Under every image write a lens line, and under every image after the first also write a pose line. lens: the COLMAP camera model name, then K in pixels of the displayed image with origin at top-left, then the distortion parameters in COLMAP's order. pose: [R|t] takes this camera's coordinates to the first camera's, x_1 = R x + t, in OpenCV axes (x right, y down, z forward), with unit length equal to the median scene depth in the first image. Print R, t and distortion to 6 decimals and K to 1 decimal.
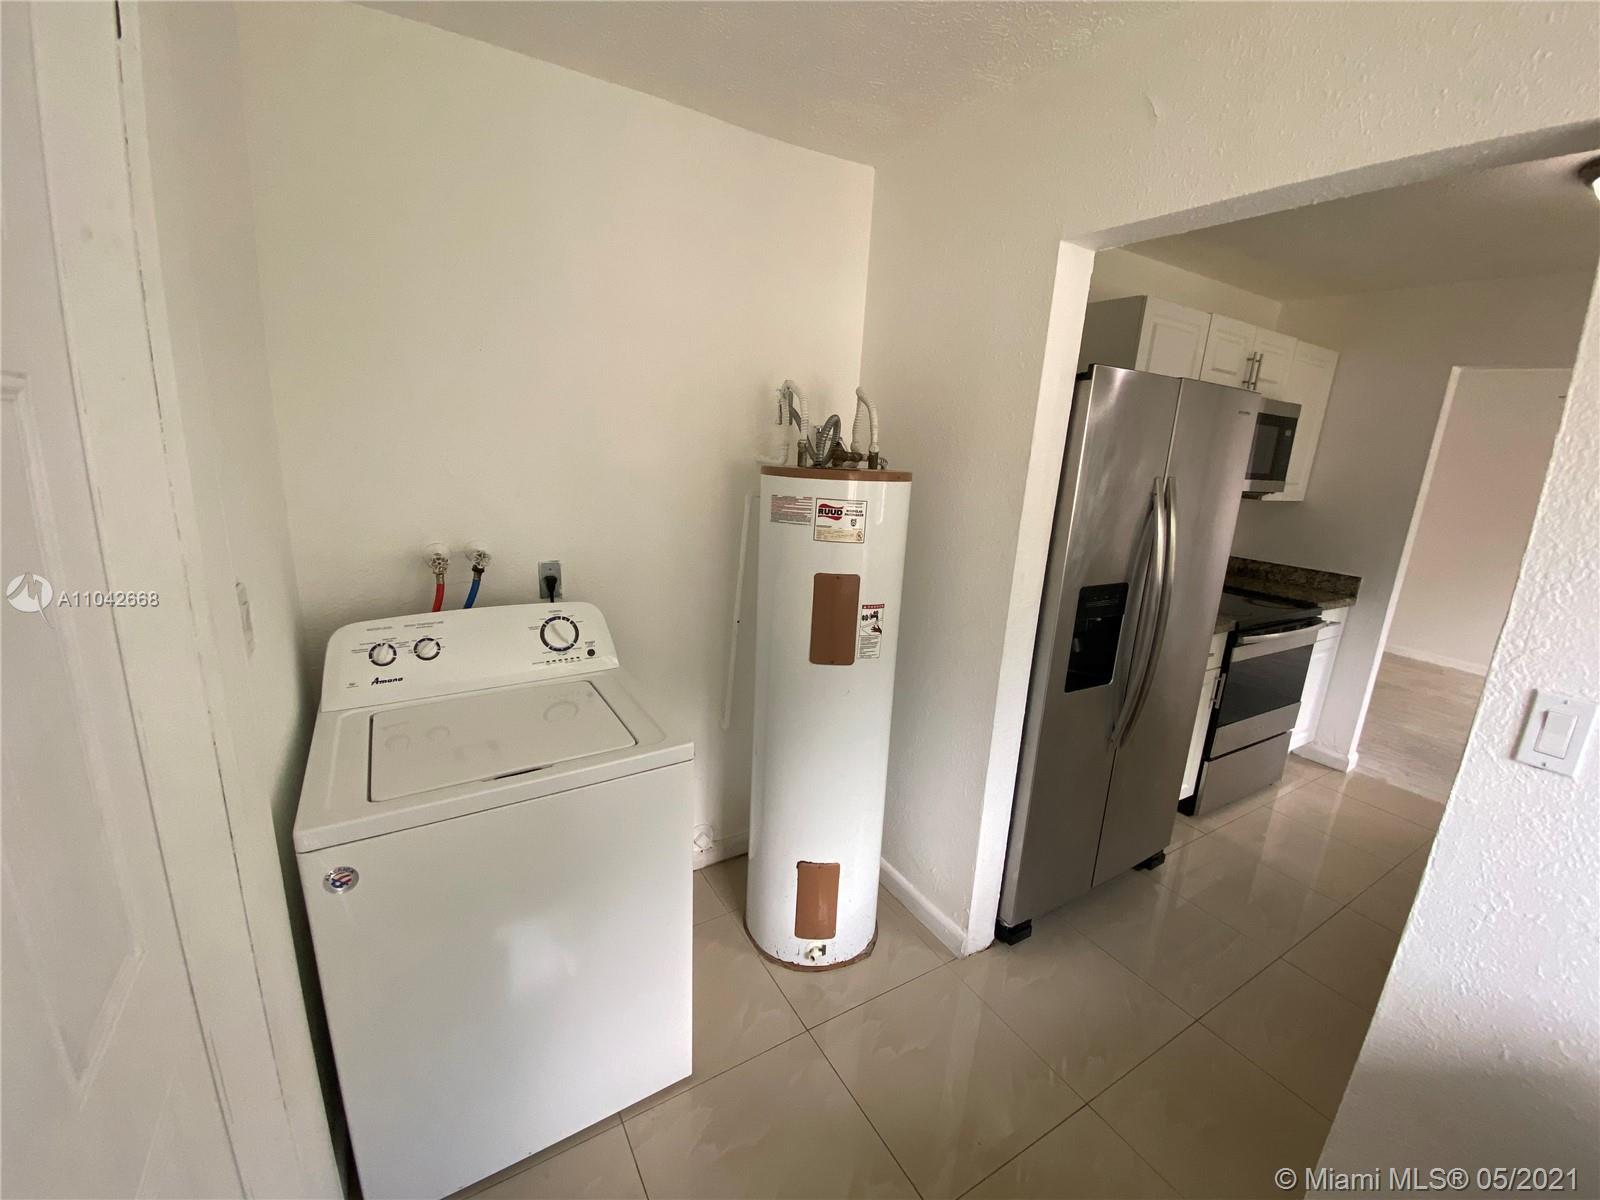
lens RADIAL K [[652.4, 0, 807.8], [0, 652.4, 596.6], [0, 0, 1]] dist [0.009735, -0.000478]
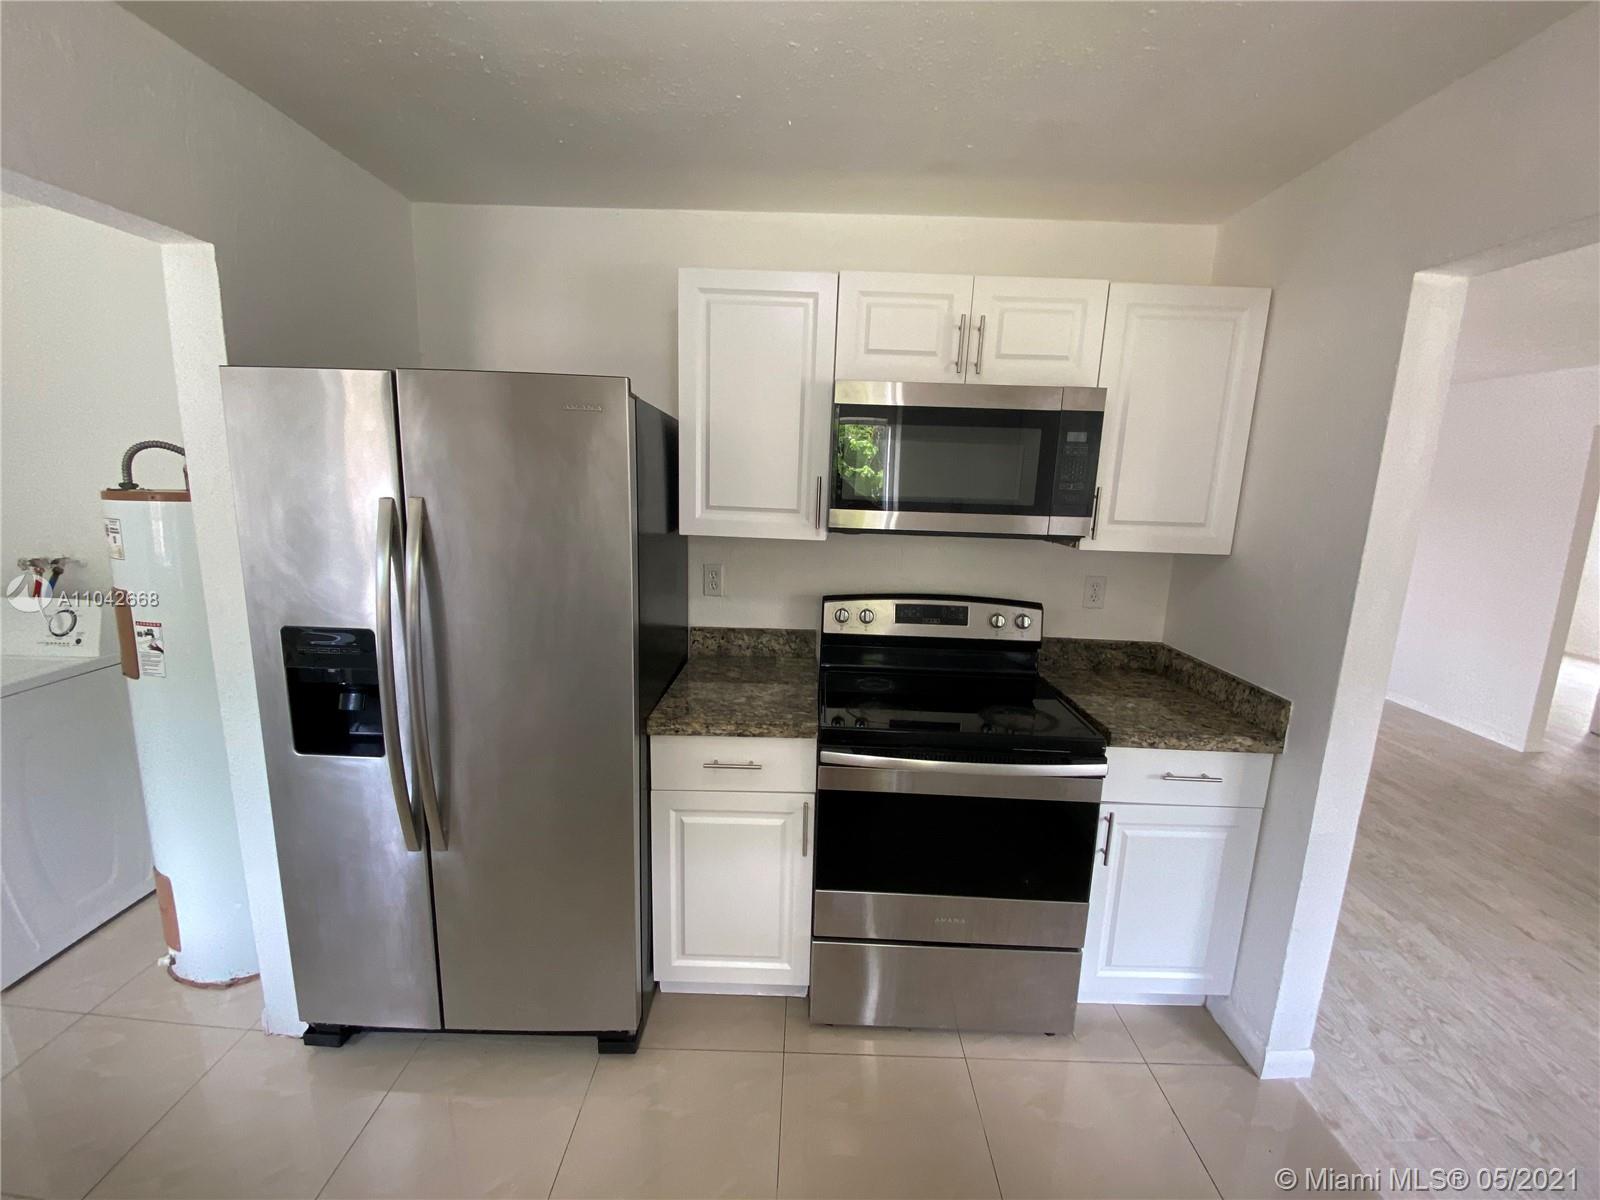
lens RADIAL K [[652.4, 0, 804.0], [0, 652.4, 604.5], [0, 0, 1]] dist [0.009735, -0.000478]
pose [[0.846325, 0.074638, -0.527412, 1.329292], [-0.107367, 0.993715, -0.031661, -0.081603], [0.521734, 0.083423, 0.849020, 0.589089]]
